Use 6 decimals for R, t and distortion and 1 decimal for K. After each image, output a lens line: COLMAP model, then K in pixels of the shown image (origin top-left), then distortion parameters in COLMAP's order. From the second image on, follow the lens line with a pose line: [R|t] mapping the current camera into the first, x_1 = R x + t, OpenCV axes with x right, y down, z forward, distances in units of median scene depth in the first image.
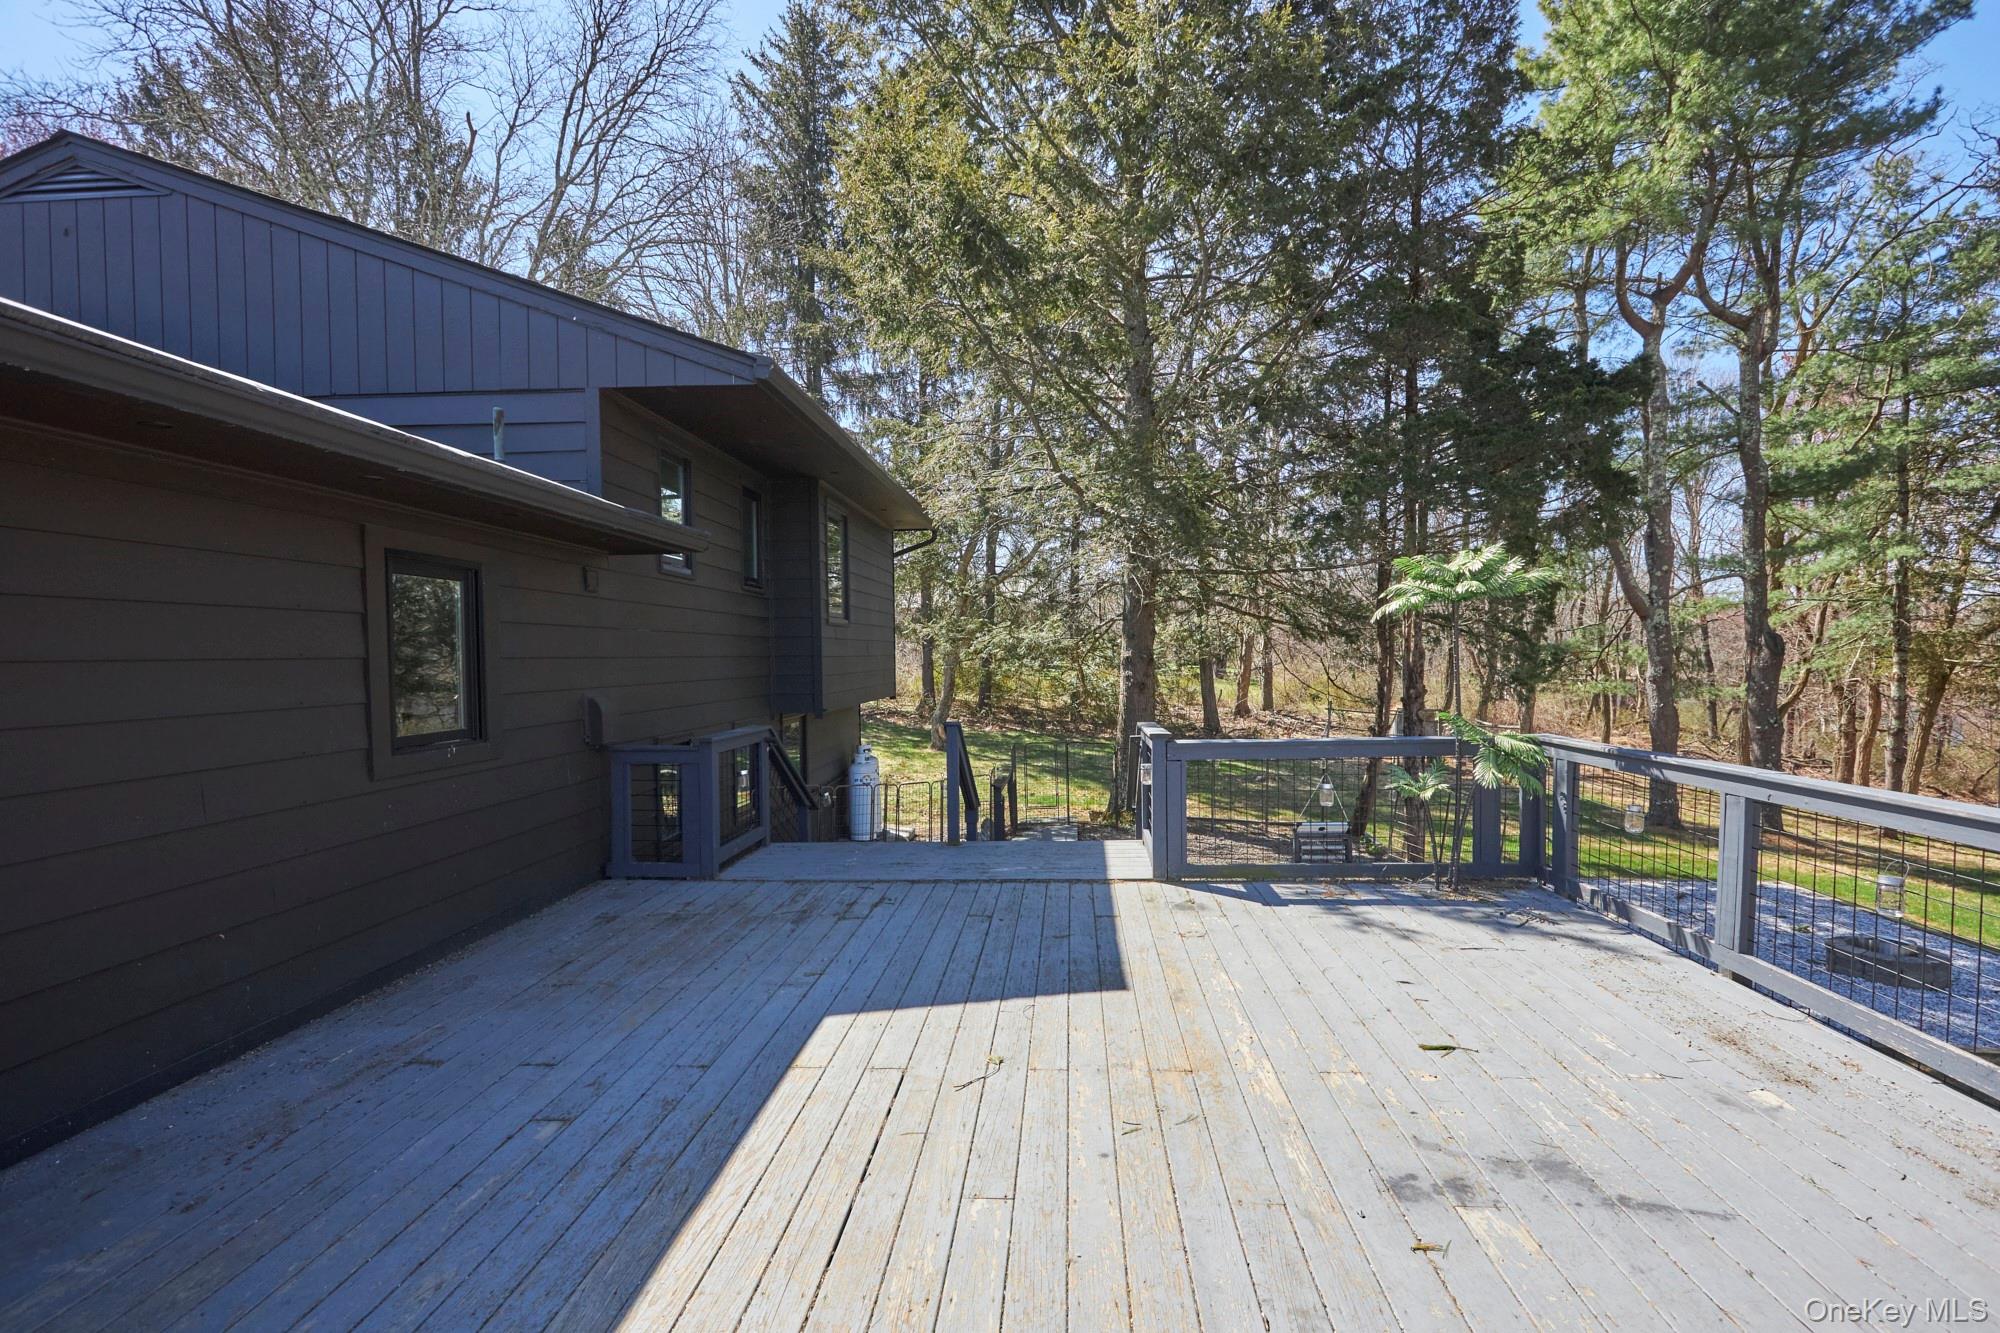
lens RADIAL K [[979.3, 0, 994.8], [0, 979.3, 666.0], [0, 0, 1]] dist [-0.003943, -0.001890]
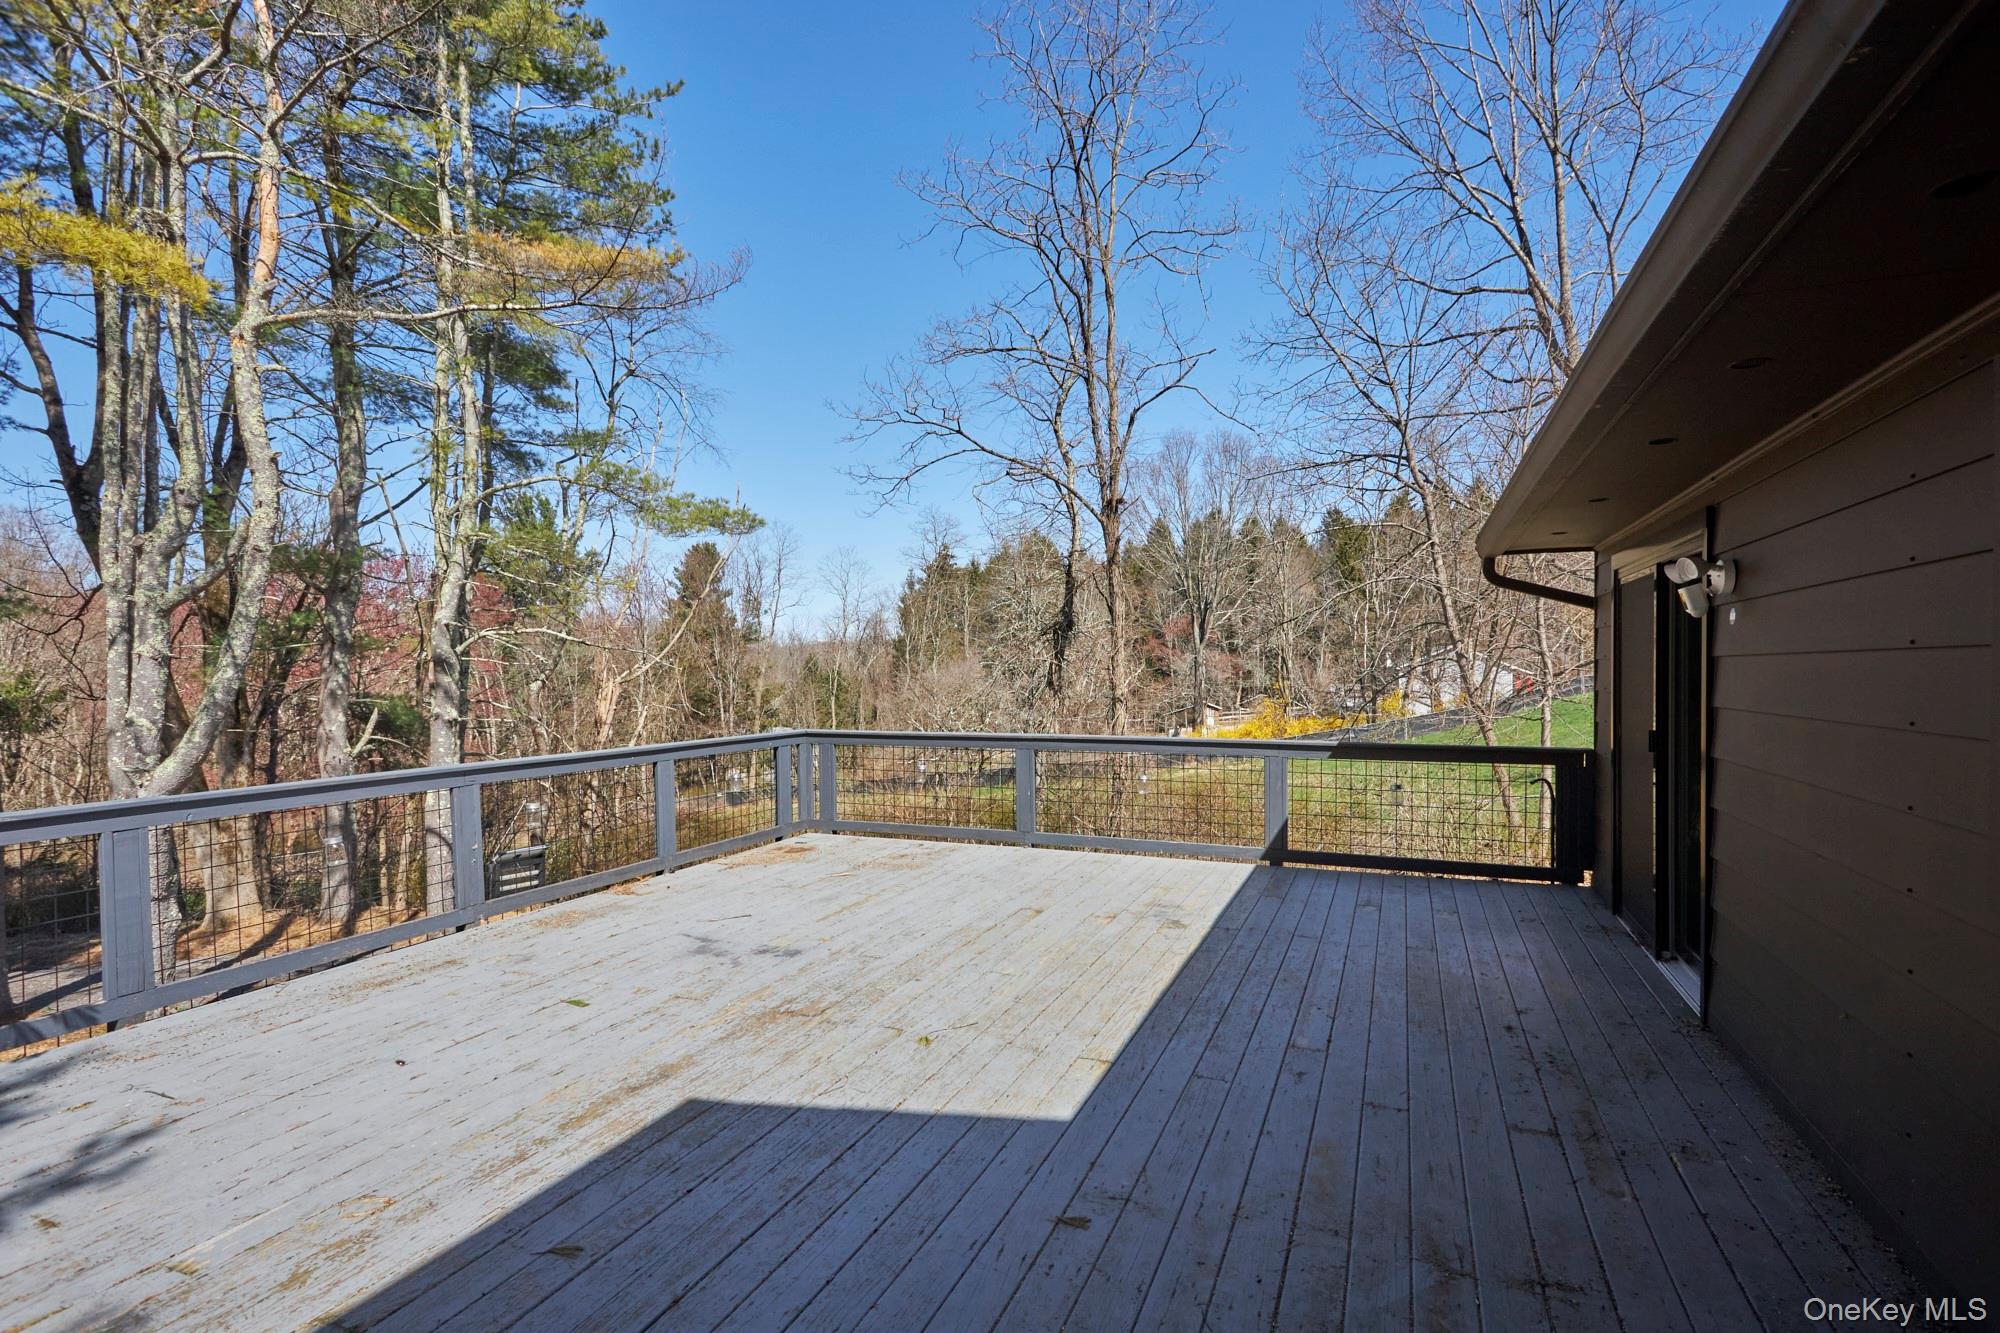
lens RADIAL K [[979.3, 0, 997.0], [0, 979.3, 670.2], [0, 0, 1]] dist [-0.003943, -0.001890]
pose [[-0.949913, 0.018932, 0.311939, -0.369559], [0.024094, 0.999629, 0.012702, -0.017365], [-0.311583, 0.019581, -0.950017, 1.752977]]
